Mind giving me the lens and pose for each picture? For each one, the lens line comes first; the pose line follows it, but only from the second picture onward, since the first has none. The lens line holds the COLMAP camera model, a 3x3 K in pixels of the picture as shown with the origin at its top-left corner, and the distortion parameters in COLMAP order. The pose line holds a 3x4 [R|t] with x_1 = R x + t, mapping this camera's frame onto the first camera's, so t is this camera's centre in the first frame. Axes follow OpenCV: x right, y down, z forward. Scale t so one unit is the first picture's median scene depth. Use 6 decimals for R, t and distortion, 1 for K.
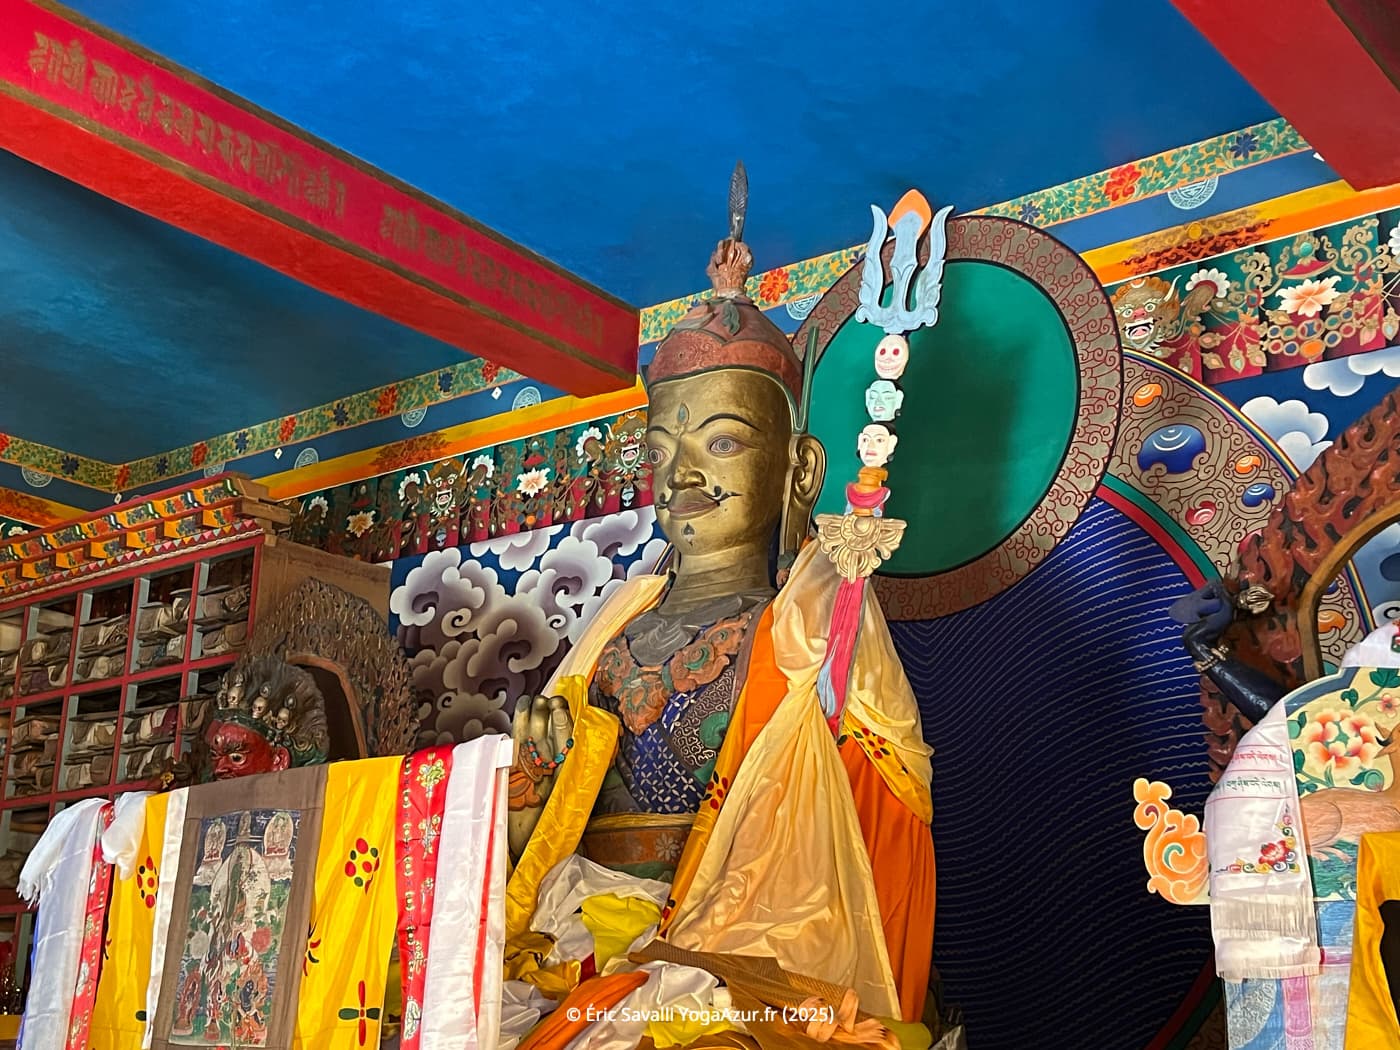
lens RADIAL K [[2032.7, 0, 699.9], [0, 2032.7, 525.3], [0, 0, 1]] dist [0.169247, 0.000000]
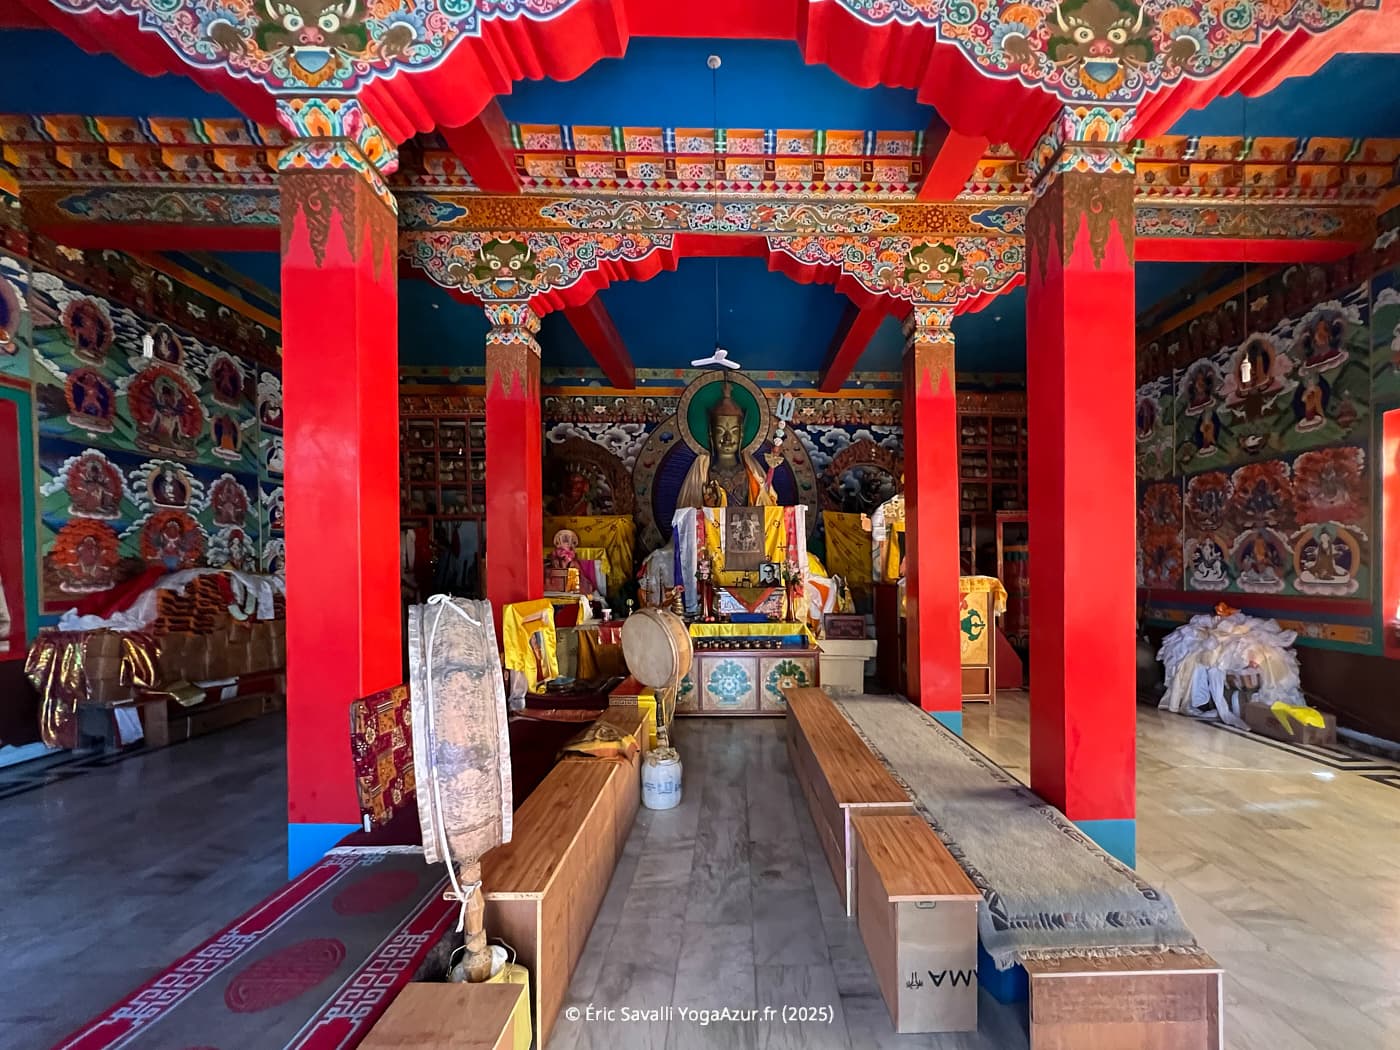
lens RADIAL K [[2032.7, 0, 699.4], [0, 2032.7, 525.9], [0, 0, 1]] dist [0.169247, 0.000000]
pose [[0.538753, -0.002199, 0.842461, -3.254153], [-0.187945, 0.974481, 0.122734, -0.317836], [-0.821232, -0.224460, 0.524591, -1.192911]]
